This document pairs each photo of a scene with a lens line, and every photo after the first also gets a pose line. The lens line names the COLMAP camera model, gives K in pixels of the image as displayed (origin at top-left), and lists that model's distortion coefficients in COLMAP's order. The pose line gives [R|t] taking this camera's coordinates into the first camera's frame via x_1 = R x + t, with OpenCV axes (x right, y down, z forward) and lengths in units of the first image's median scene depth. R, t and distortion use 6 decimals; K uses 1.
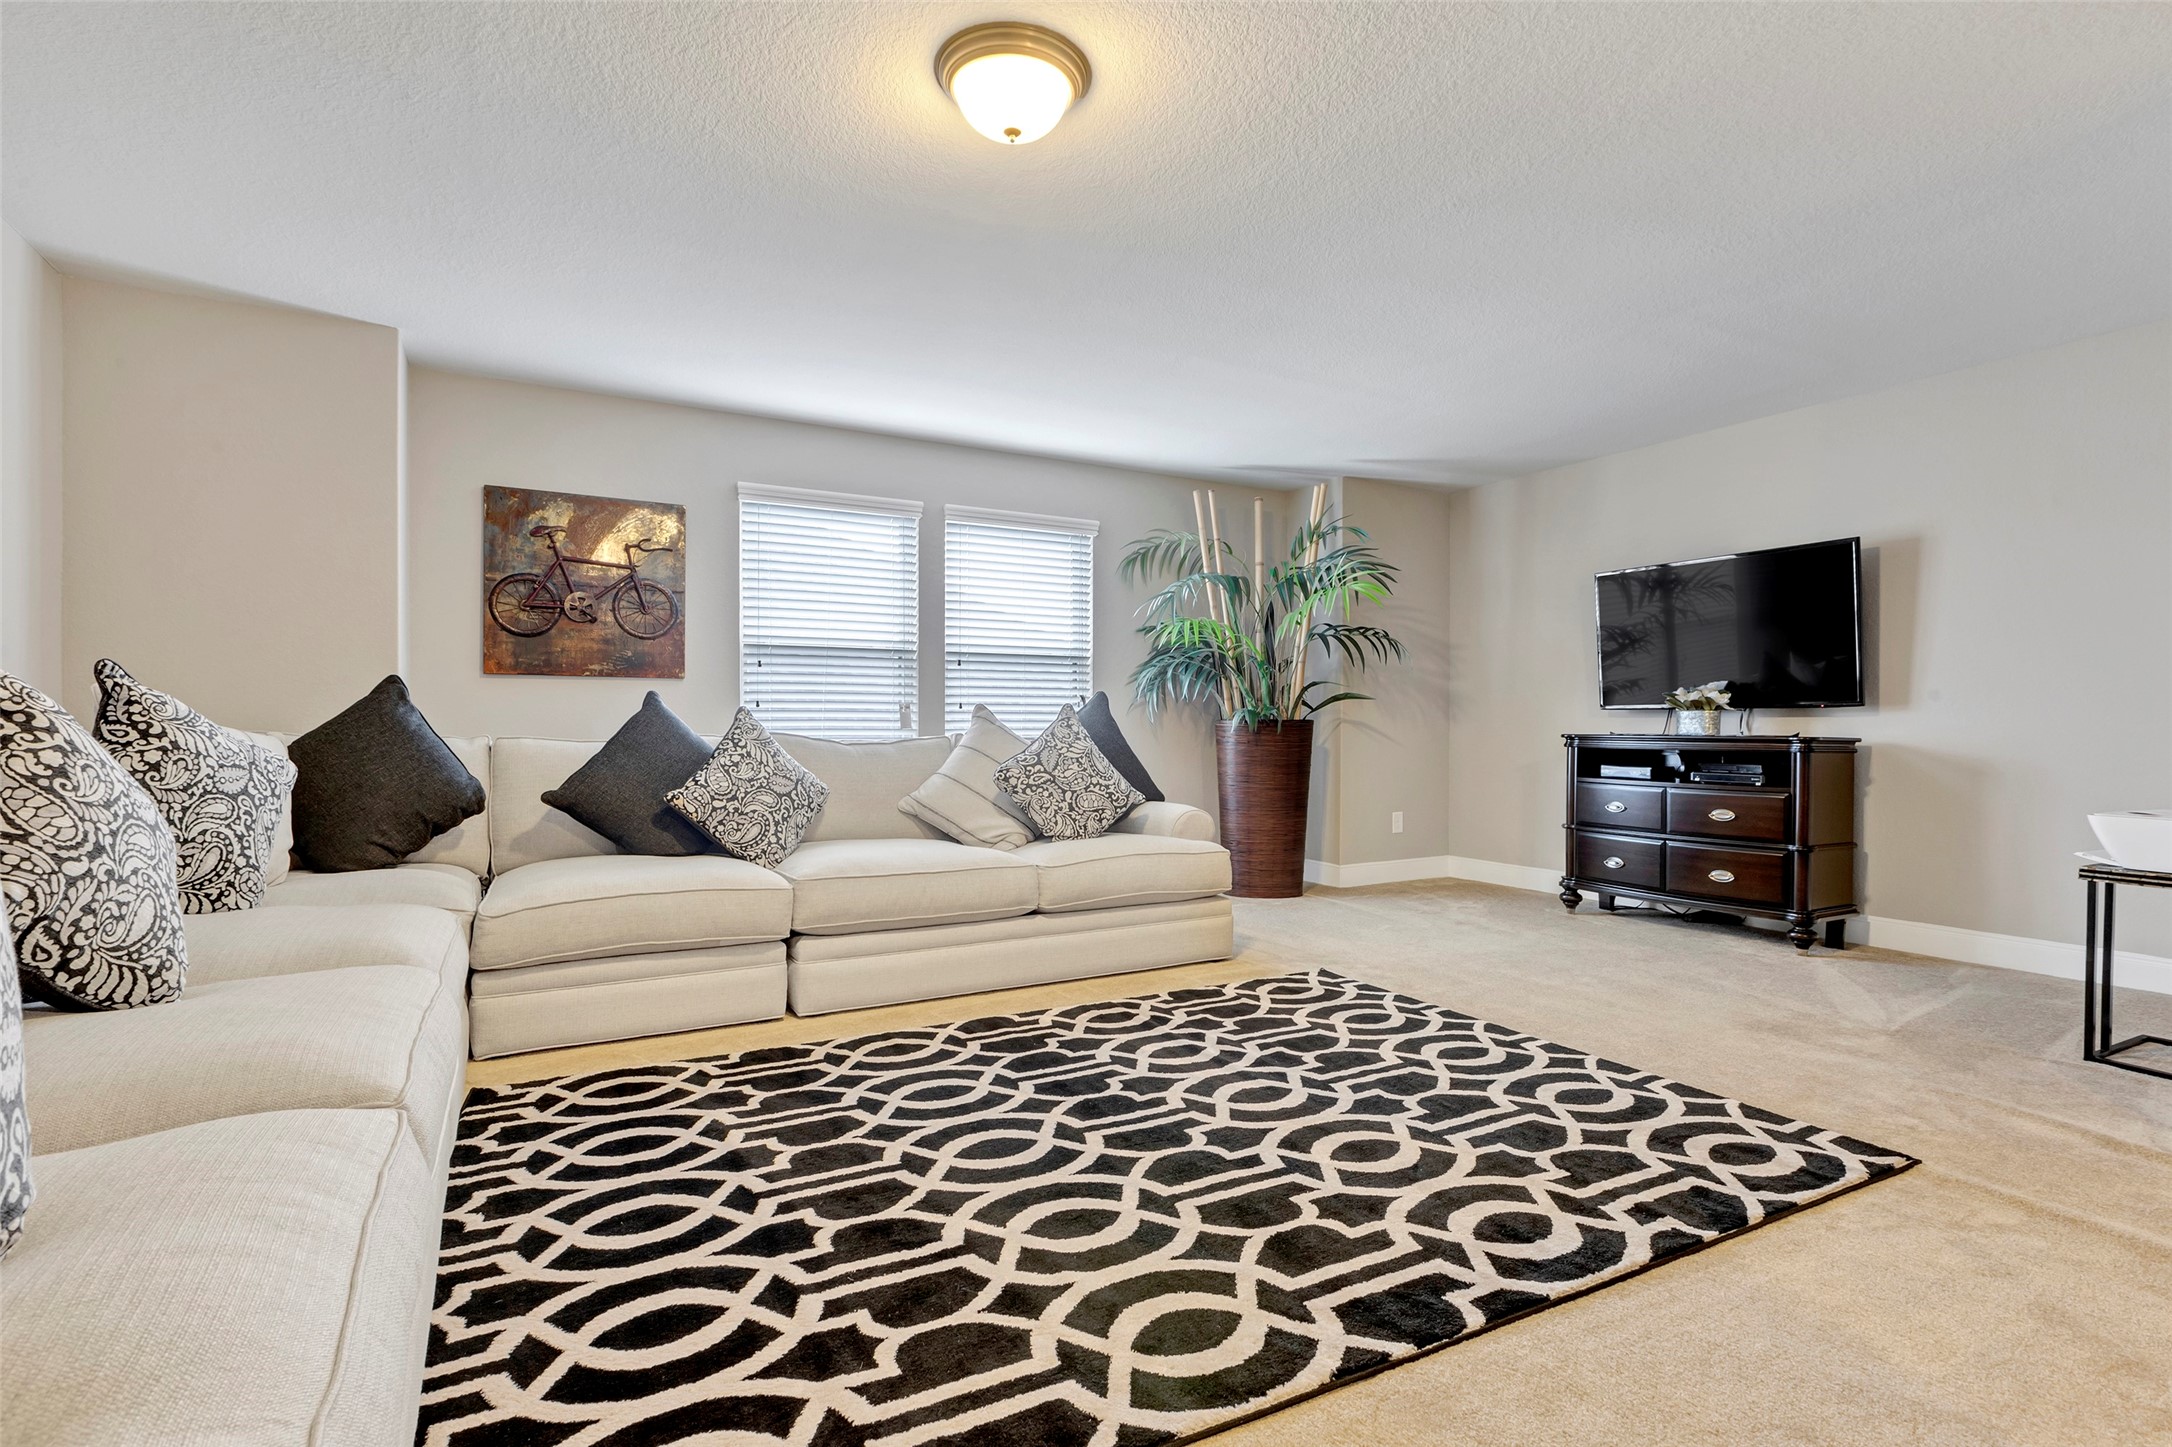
lens RADIAL K [[1006.5, 0, 1085.7], [0, 1006.5, 740.0], [0, 0, 1]] dist [0.002274, -0.001179]
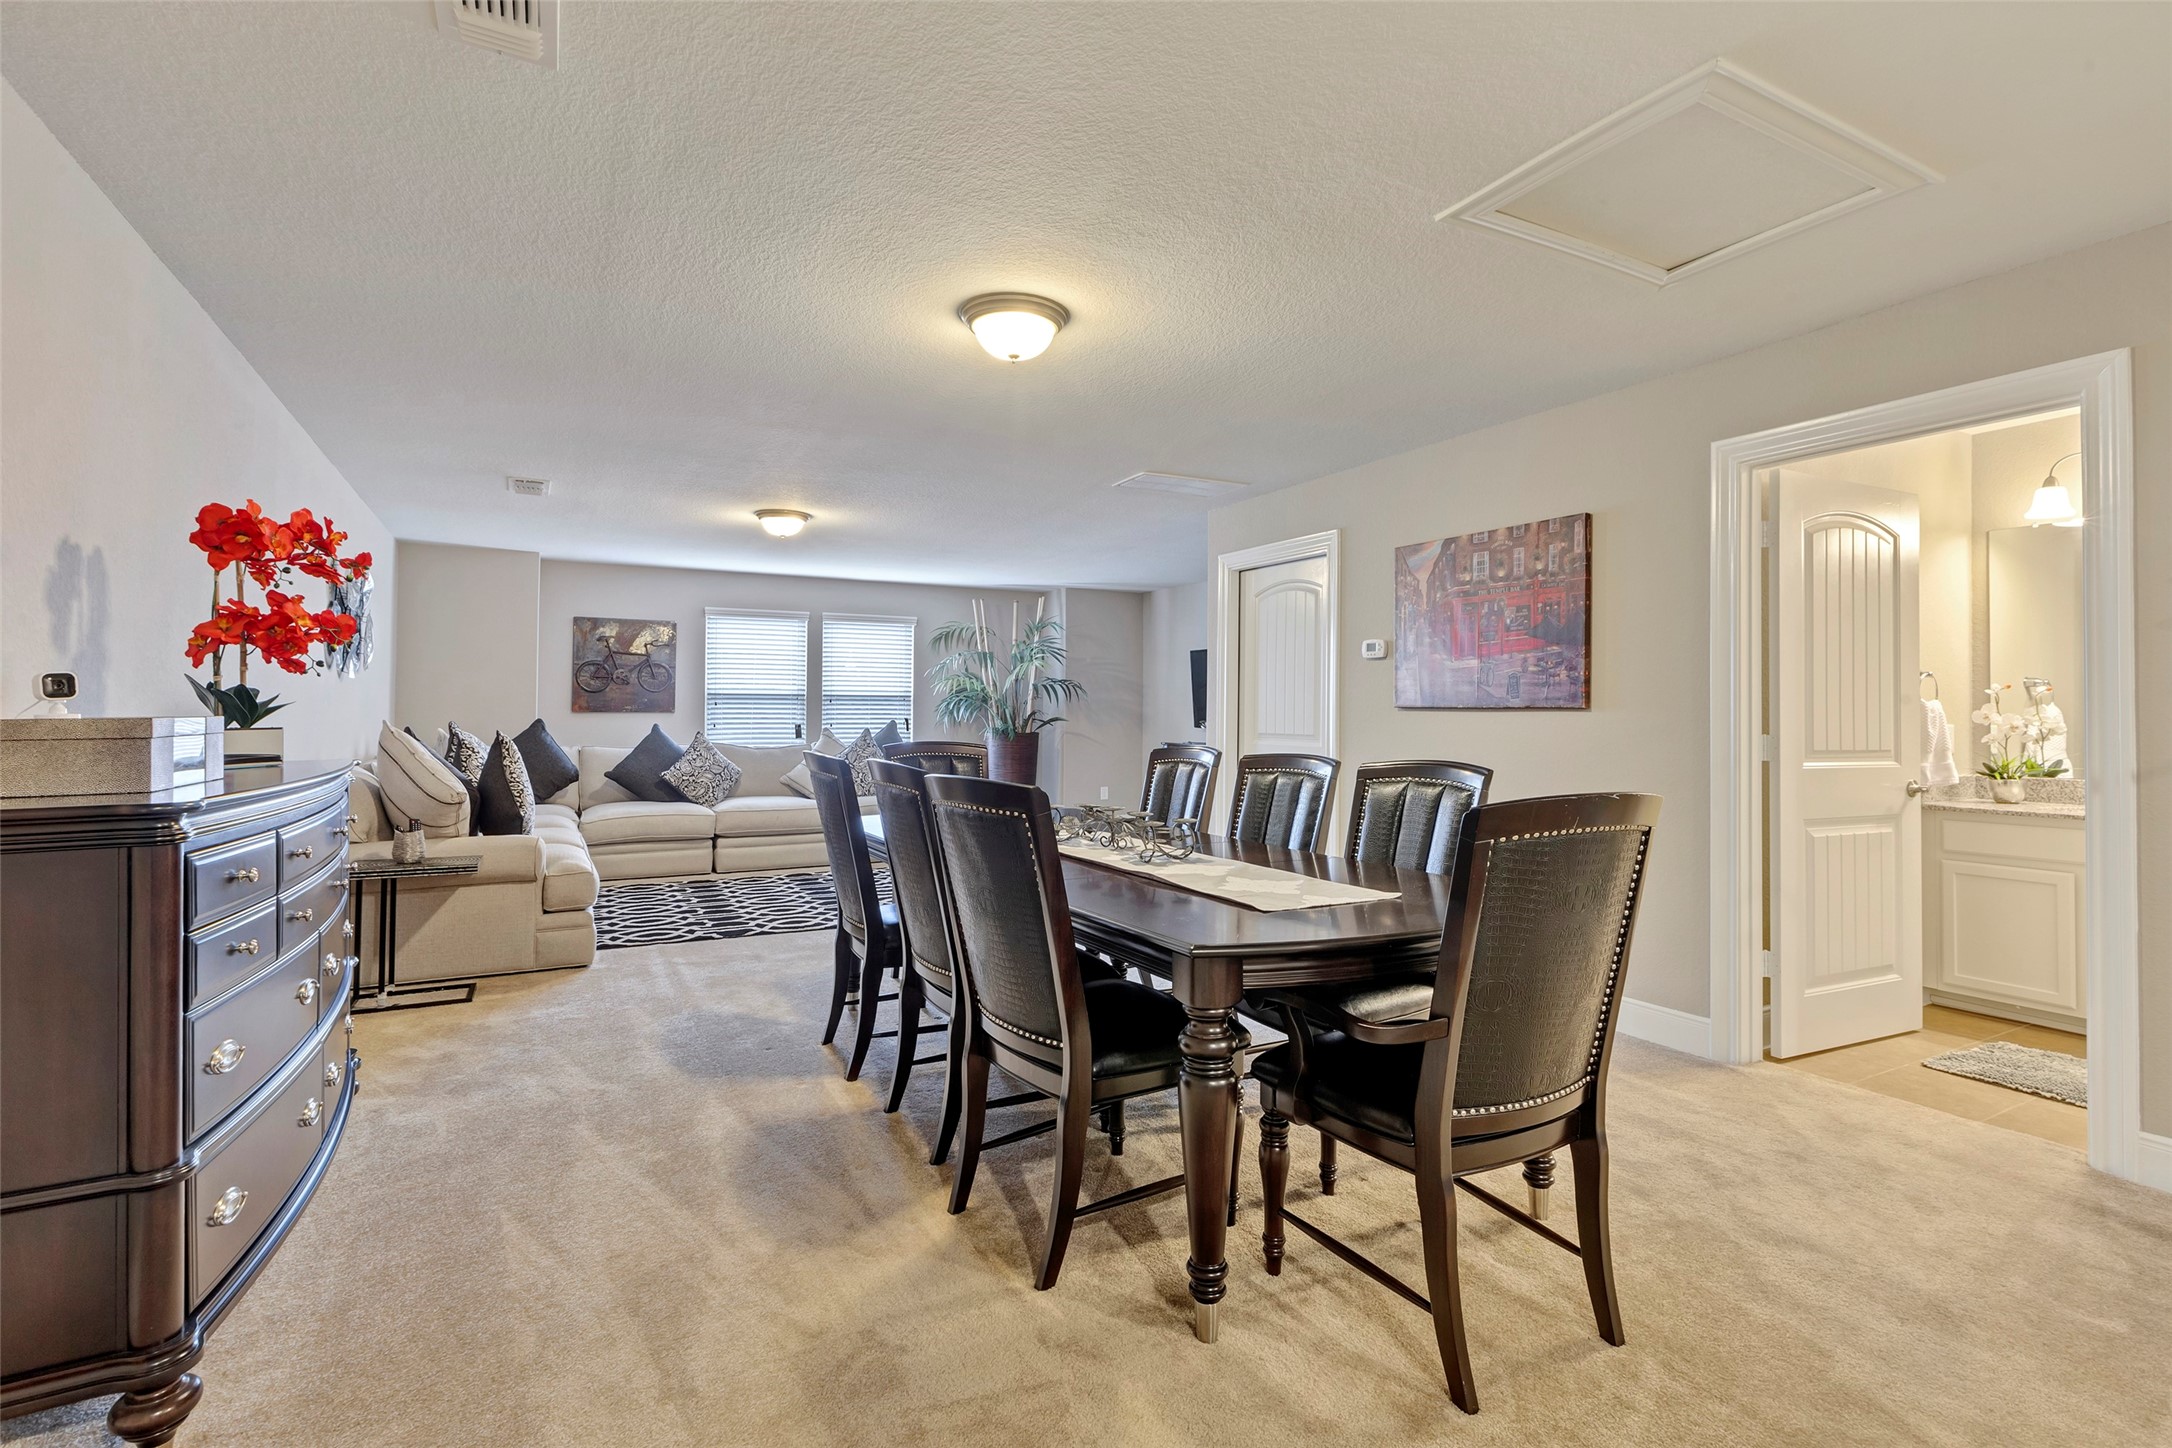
lens RADIAL K [[1006.5, 0, 1086.4], [0, 1006.5, 714.8], [0, 0, 1]] dist [0.002274, -0.001179]
pose [[0.999653, 0.000482, -0.026335, 0.448996], [-0.000816, 0.999919, -0.012685, -0.036126], [0.026327, 0.012703, 0.999573, -0.922953]]
